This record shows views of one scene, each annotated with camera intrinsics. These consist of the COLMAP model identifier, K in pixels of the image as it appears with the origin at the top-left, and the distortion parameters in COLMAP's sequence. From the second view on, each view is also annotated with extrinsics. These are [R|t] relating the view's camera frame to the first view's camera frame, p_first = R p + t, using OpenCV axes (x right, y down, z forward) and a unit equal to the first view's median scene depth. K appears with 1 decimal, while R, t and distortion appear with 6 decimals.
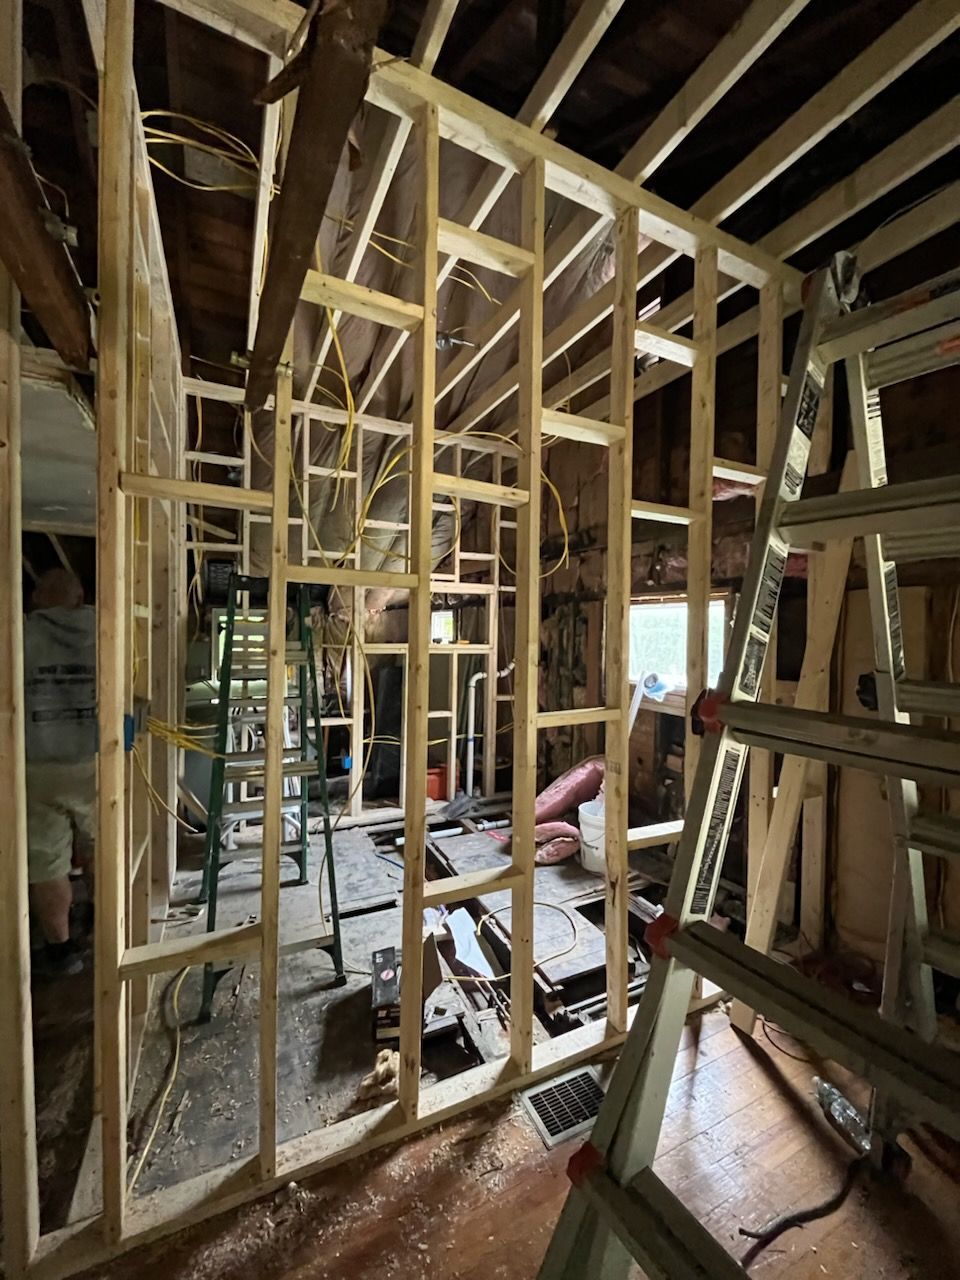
lens RADIAL K [[520.3, 0, 481.1], [0, 520.3, 639.9], [0, 0, 1]] dist [0.000482, -0.000054]
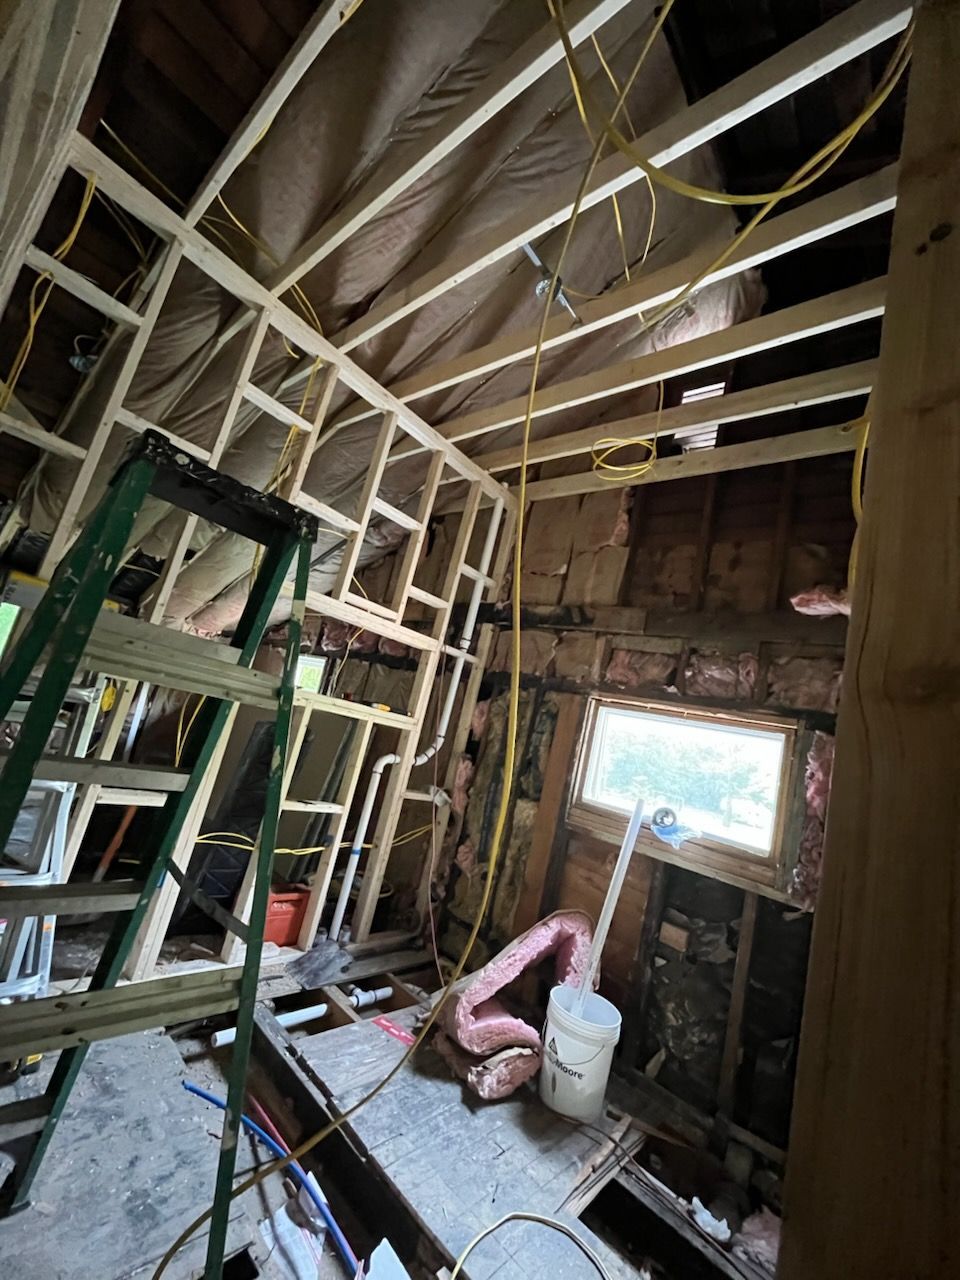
lens RADIAL K [[520.3, 0, 480.2], [0, 520.3, 639.6], [0, 0, 1]] dist [0.000482, -0.000054]
pose [[0.900172, 0.261293, 0.348448, -0.197772], [-0.206357, 0.960422, -0.187101, 0.021763], [-0.383546, 0.096519, 0.918464, 0.314409]]
